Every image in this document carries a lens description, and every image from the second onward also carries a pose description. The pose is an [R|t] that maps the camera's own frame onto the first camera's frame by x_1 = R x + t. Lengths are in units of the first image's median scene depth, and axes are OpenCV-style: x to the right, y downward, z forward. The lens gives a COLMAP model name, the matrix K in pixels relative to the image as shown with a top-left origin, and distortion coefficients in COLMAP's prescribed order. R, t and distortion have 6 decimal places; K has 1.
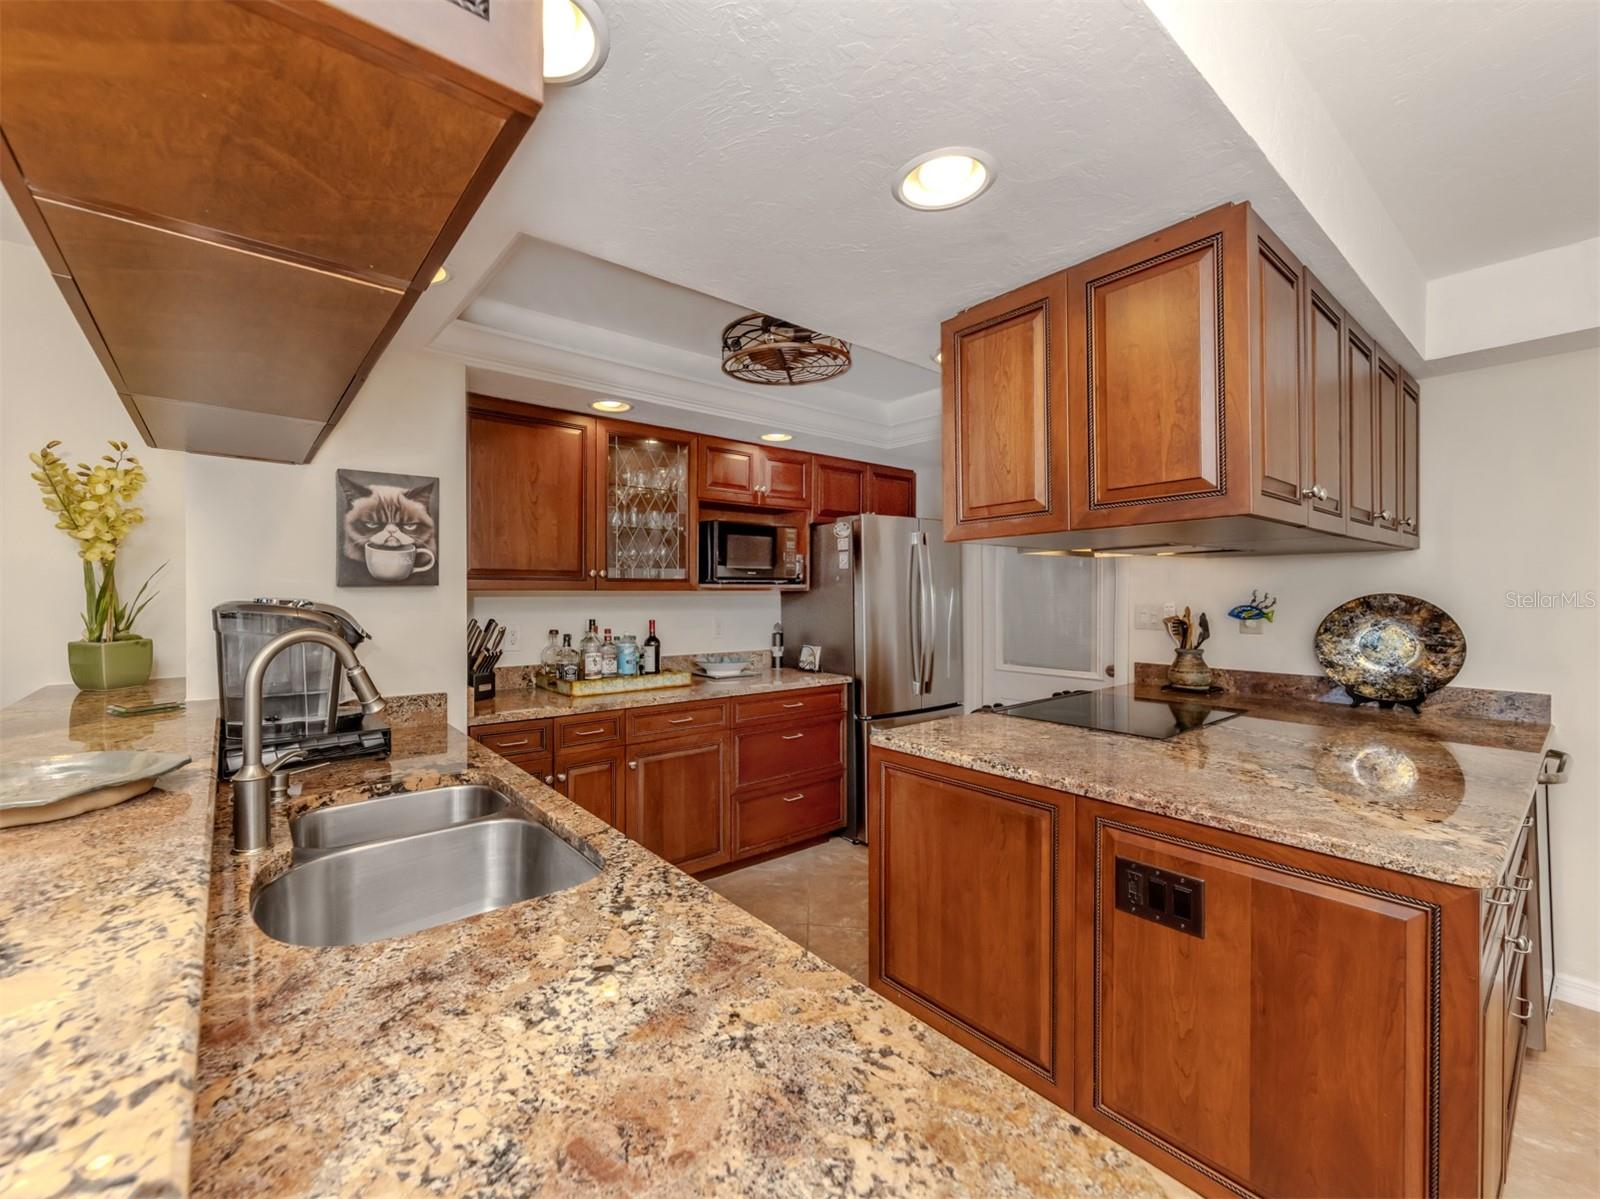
lens RADIAL K [[678.2, 0, 794.9], [0, 678.2, 597.3], [0, 0, 1]] dist [-0.001456, 0.000330]
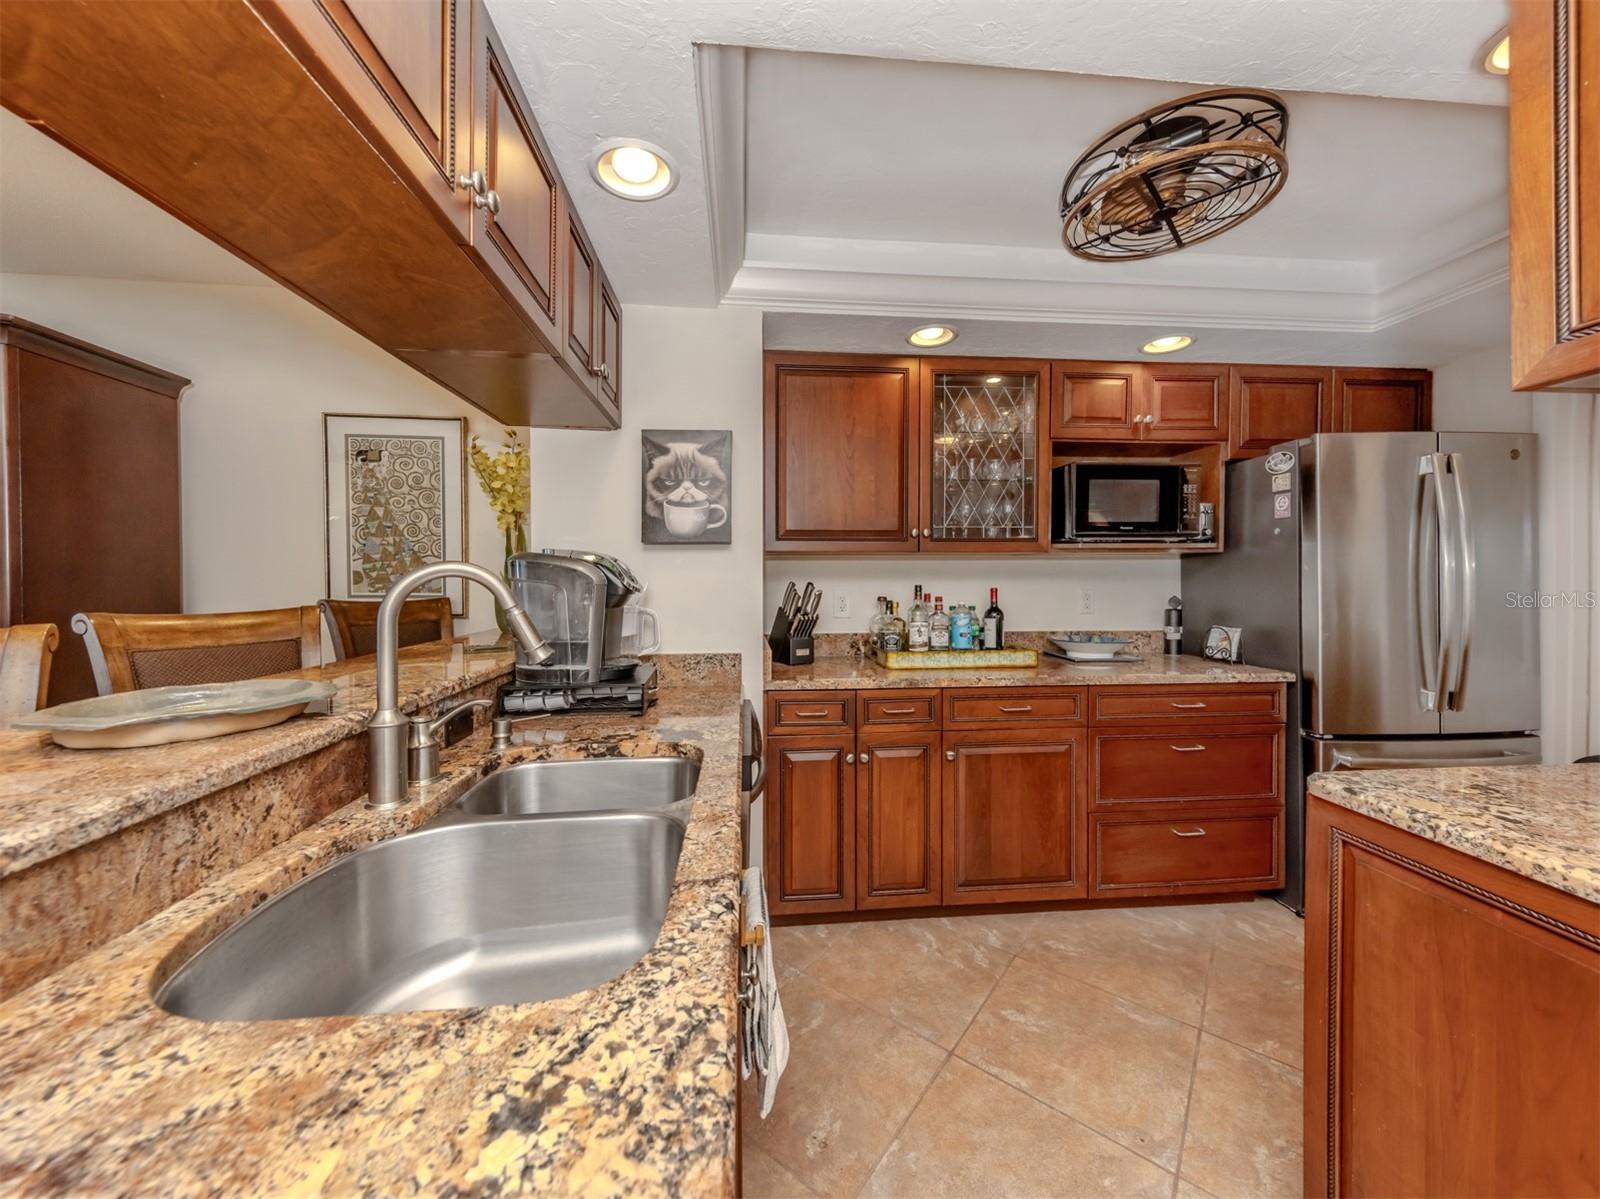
lens RADIAL K [[615.0, 0, 797.3], [0, 615.0, 590.4], [0, 0, 1]] dist [0.002601, -0.000097]
pose [[0.812474, 0.004867, -0.582978, 0.047241], [0.002347, 0.999930, 0.011618, 0.030978], [0.582993, -0.010808, 0.812405, 0.253292]]
